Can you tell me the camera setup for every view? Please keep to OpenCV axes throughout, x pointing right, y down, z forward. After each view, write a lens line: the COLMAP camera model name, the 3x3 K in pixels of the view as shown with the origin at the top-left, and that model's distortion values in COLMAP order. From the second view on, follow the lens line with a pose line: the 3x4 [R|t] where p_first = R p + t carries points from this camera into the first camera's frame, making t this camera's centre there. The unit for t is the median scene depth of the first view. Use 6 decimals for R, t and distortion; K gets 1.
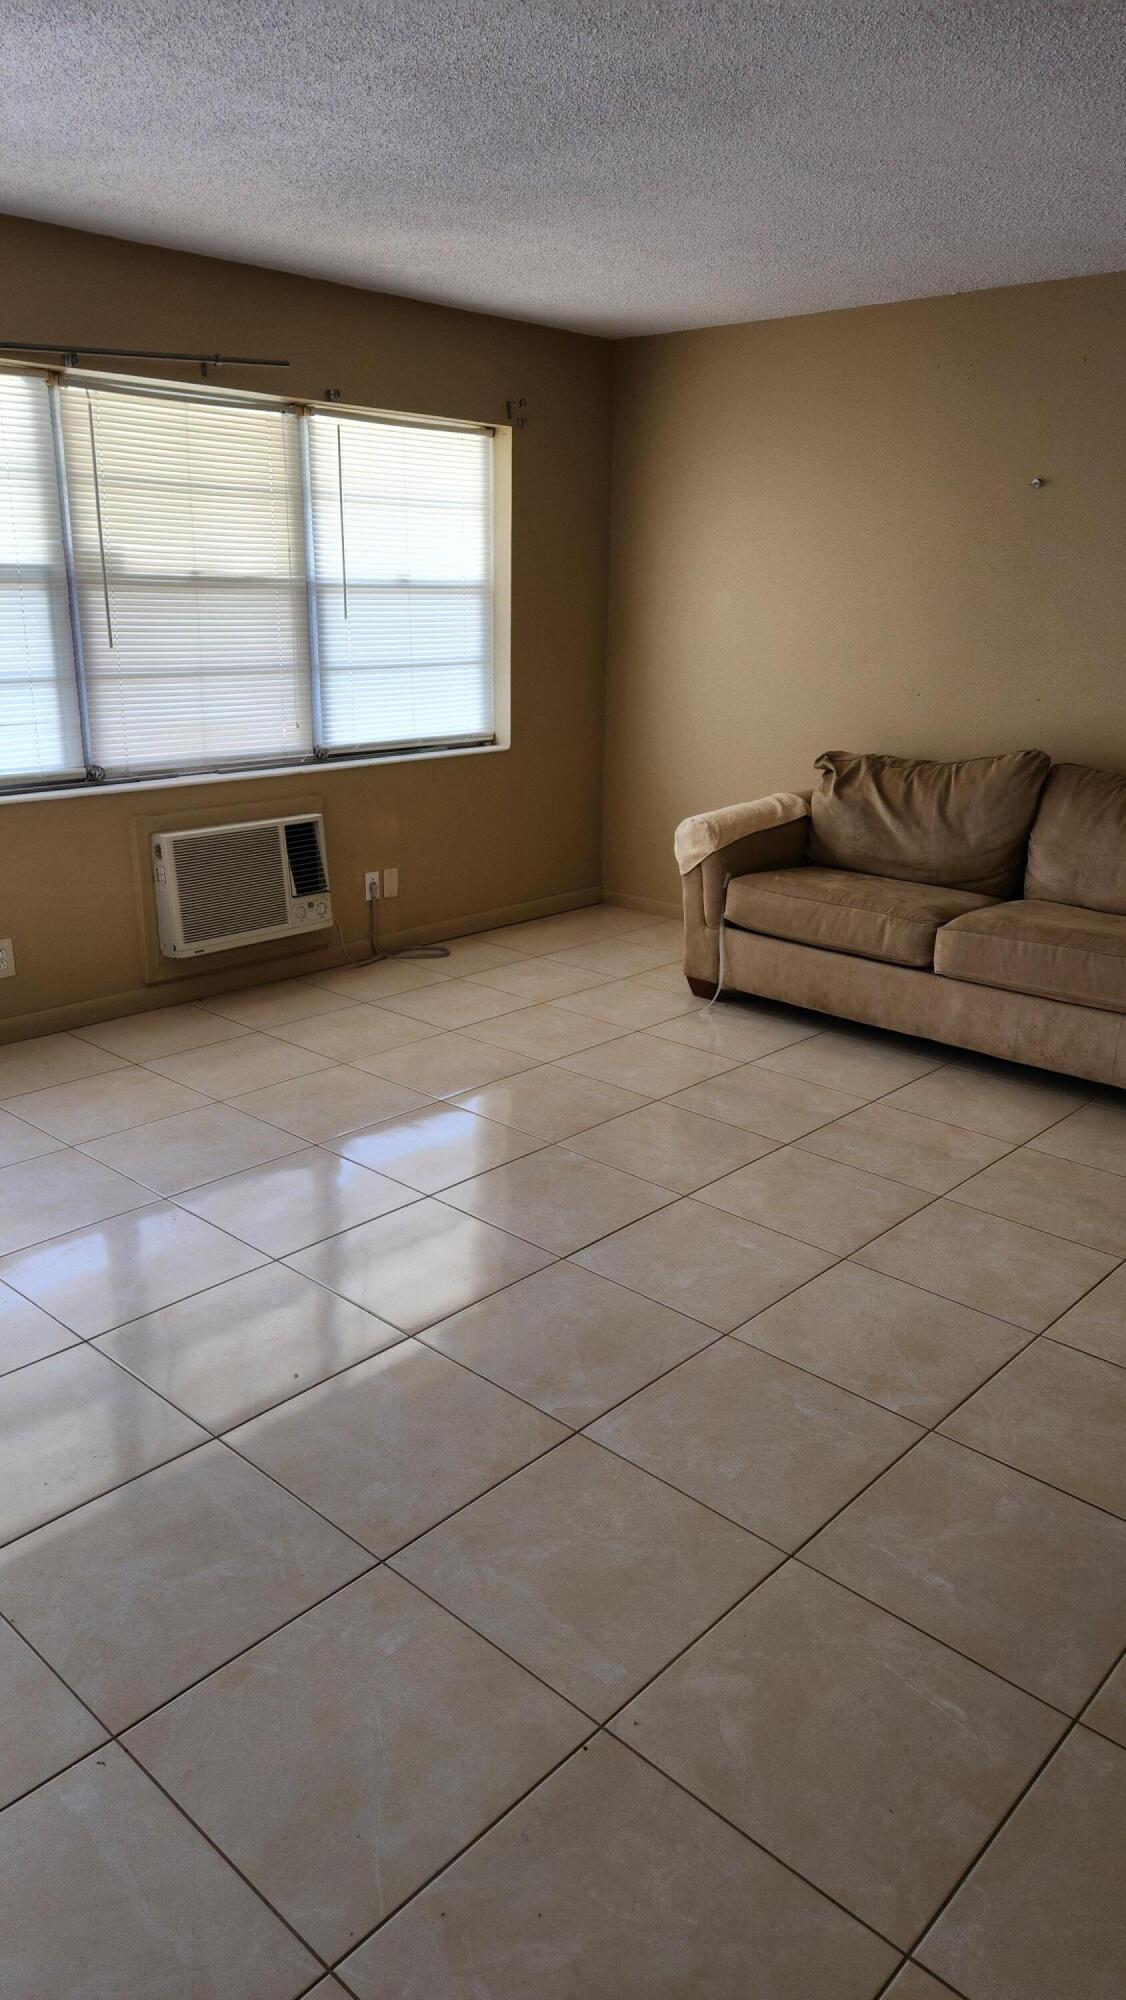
lens RADIAL K [[1342.8, 0, 570.4], [0, 1342.8, 969.9], [0, 0, 1]] dist [0.113393, -0.106095]
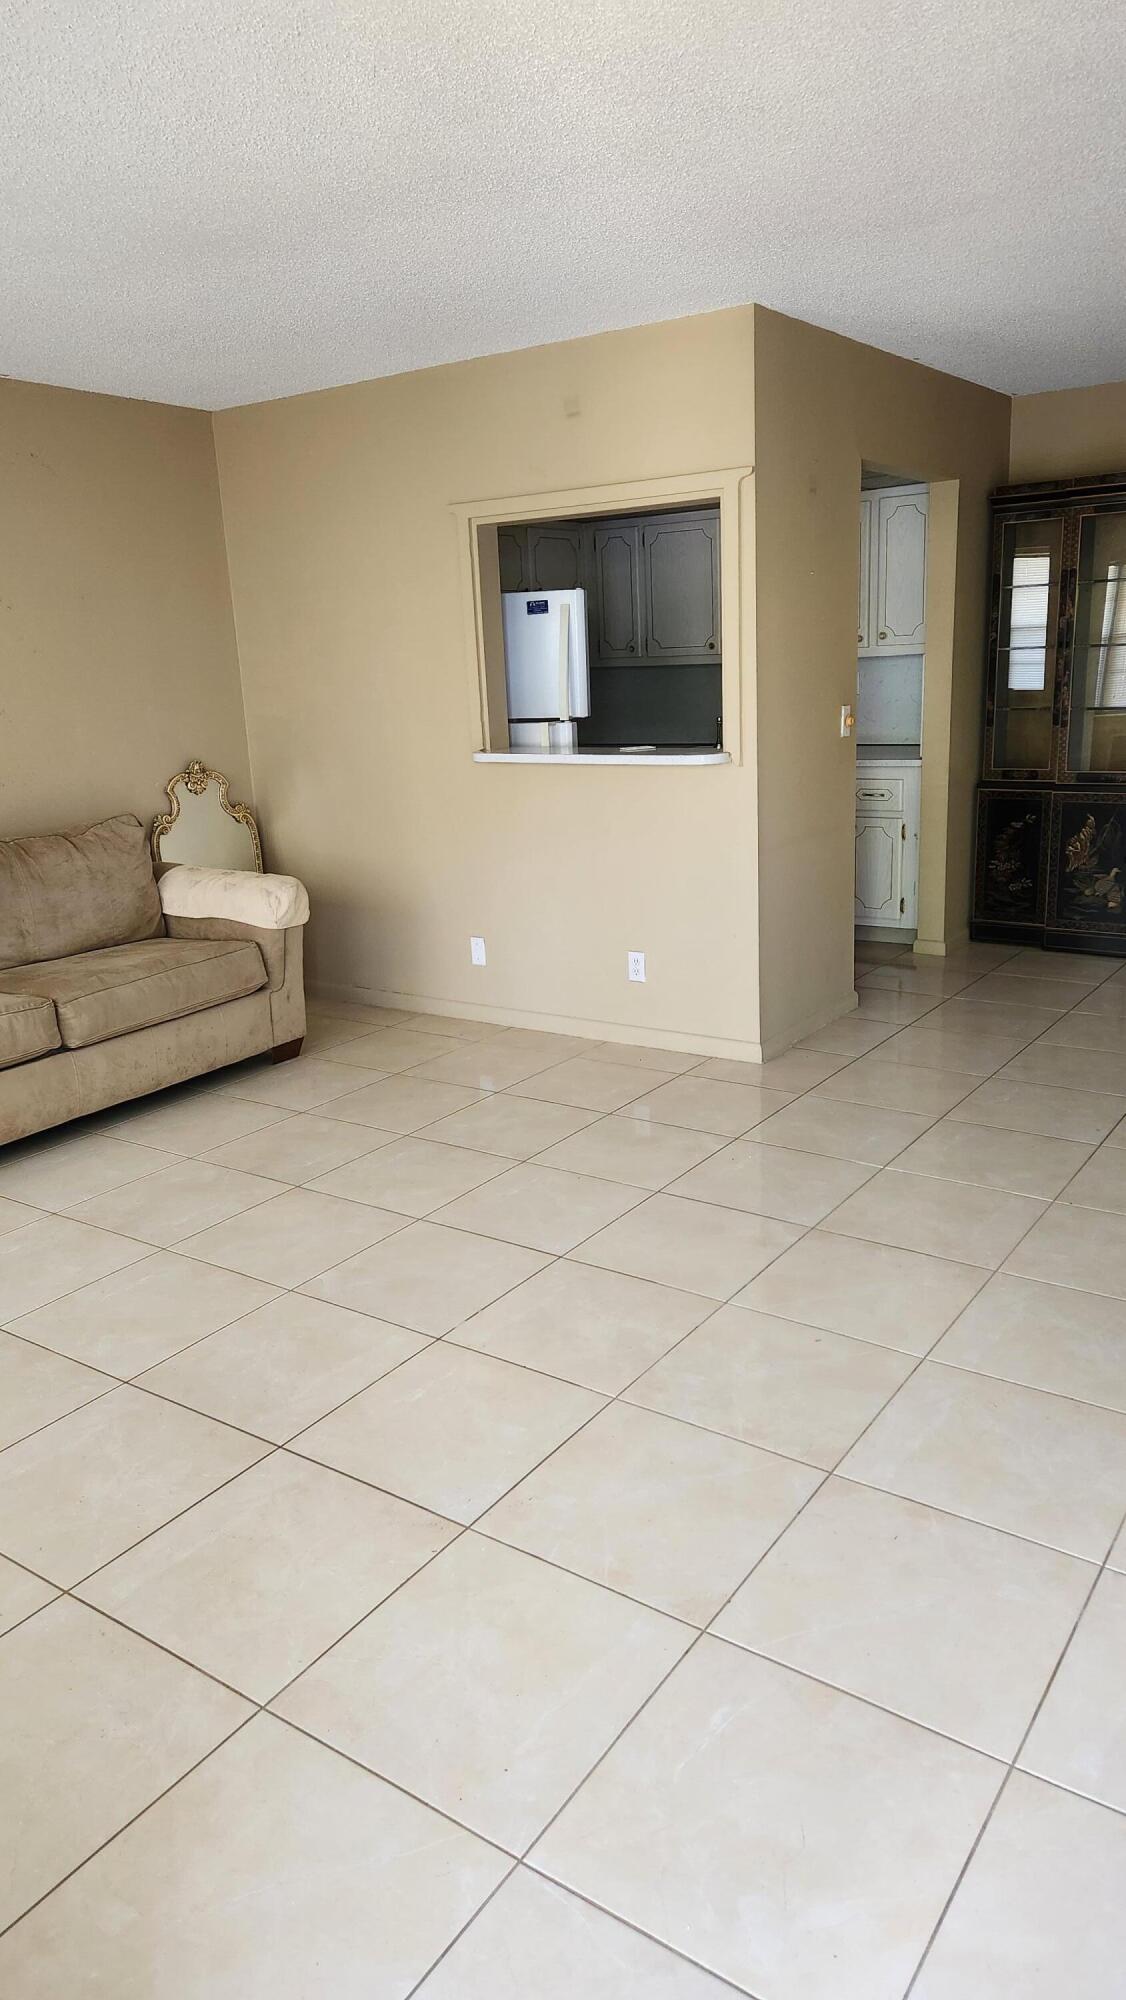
lens RADIAL K [[1342.8, 0, 570.4], [0, 1342.8, 969.9], [0, 0, 1]] dist [0.113393, -0.106095]
pose [[-0.129704, -0.245567, 0.960663, -0.814954], [0.314409, 0.908666, 0.274725, -0.237810], [-0.940385, 0.337674, -0.040649, 0.796237]]
